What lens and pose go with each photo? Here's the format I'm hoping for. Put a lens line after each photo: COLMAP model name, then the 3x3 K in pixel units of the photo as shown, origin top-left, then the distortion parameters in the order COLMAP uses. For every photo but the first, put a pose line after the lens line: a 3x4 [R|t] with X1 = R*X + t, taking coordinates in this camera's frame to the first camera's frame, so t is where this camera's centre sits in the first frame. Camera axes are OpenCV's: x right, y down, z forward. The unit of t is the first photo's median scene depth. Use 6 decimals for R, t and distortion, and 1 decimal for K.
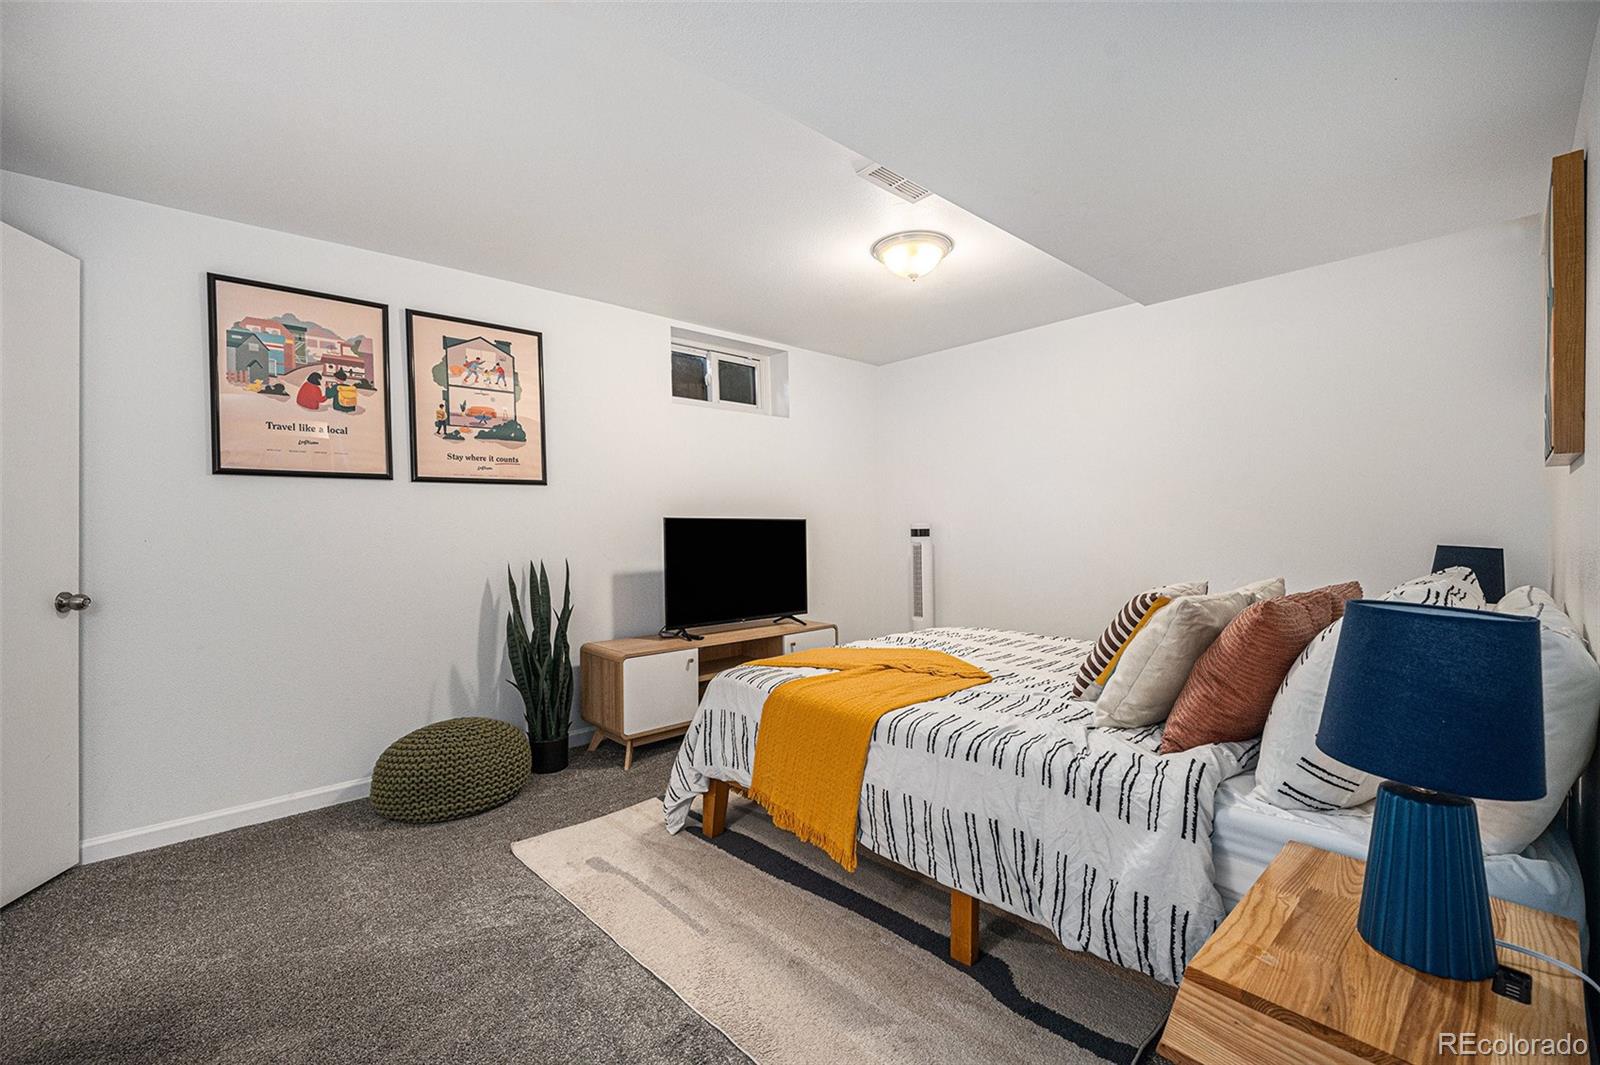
lens RADIAL K [[639.8, 0, 790.7], [0, 639.8, 526.2], [0, 0, 1]] dist [0.000855, 0.000032]
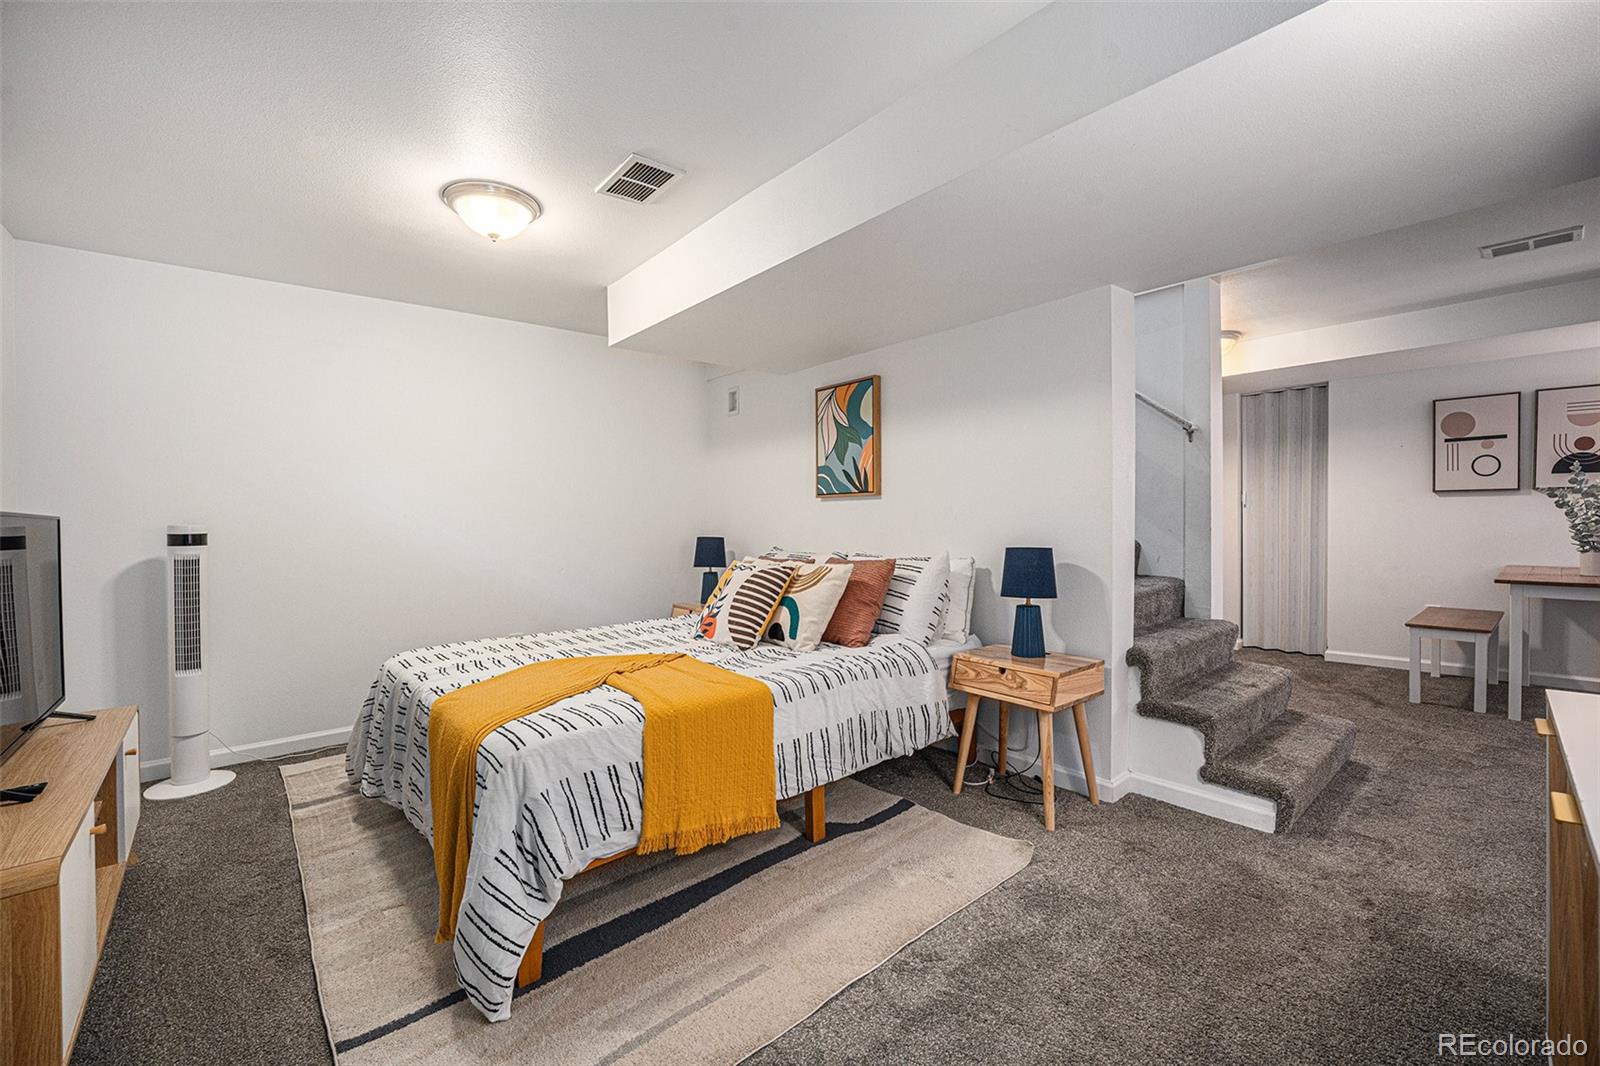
lens RADIAL K [[666.2, 0, 789.8], [0, 666.2, 522.5], [0, 0, 1]] dist [-0.015836, 0.002637]
pose [[0.051611, 0.005912, 0.998650, -0.961735], [0.010934, 0.999919, -0.006484, 0.008757], [-0.998607, 0.011254, 0.051542, 0.813466]]
